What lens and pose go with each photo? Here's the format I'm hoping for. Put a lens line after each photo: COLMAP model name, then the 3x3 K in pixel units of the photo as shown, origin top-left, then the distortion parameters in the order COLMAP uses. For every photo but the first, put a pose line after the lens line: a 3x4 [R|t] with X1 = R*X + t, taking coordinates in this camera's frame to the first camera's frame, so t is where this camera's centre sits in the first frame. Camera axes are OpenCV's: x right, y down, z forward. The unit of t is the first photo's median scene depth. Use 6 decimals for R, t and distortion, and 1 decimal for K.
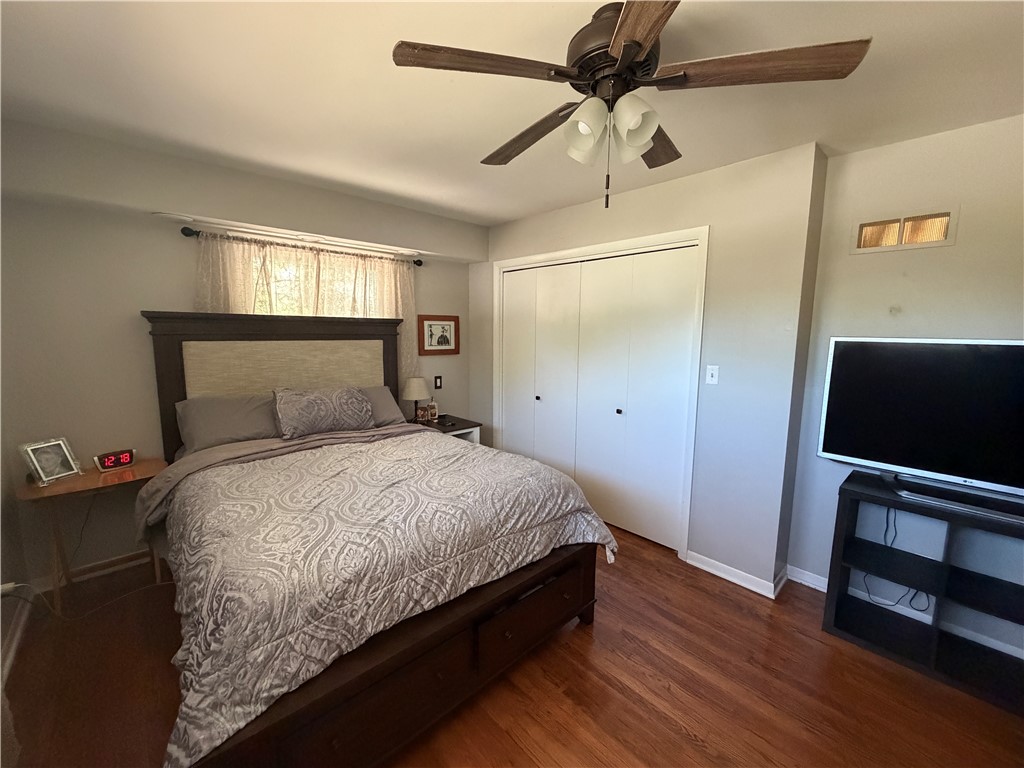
lens RADIAL K [[412.2, 0, 511.5], [0, 412.2, 383.8], [0, 0, 1]] dist [0.001211, 0.000063]
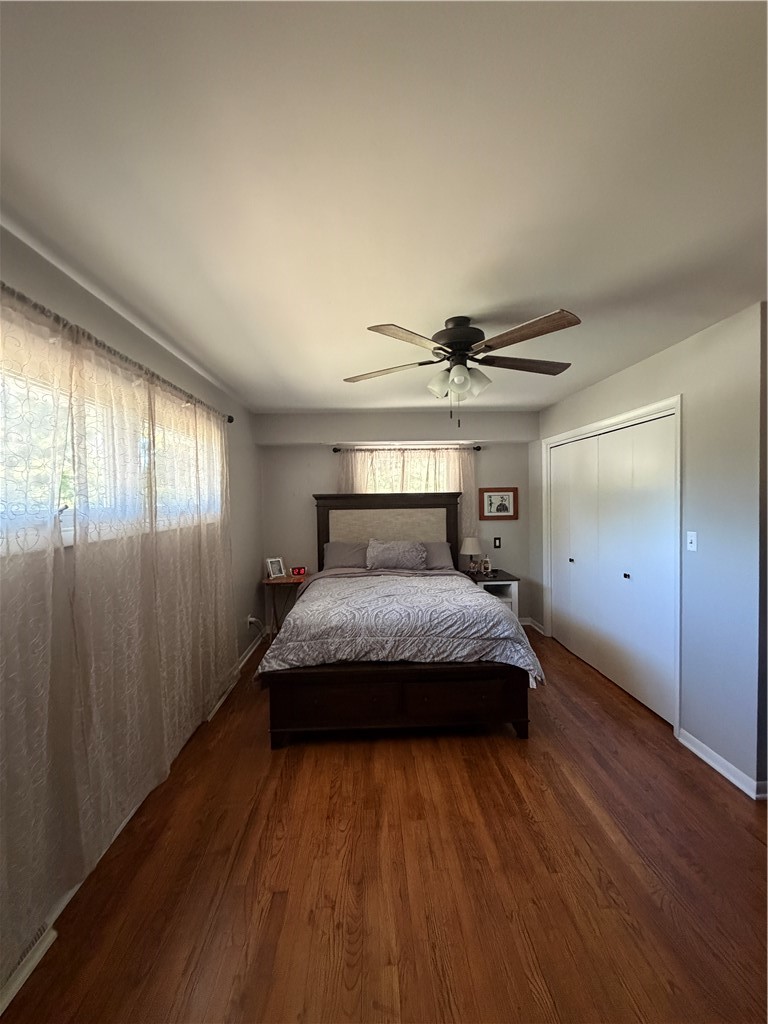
lens RADIAL K [[412.2, 0, 387.0], [0, 412.2, 510.1], [0, 0, 1]] dist [0.001211, 0.000063]
pose [[0.764175, -0.005223, -0.644988, 0.501160], [-0.059106, 0.995193, -0.078087, 0.021072], [0.642296, 0.097795, 0.760192, -0.187011]]
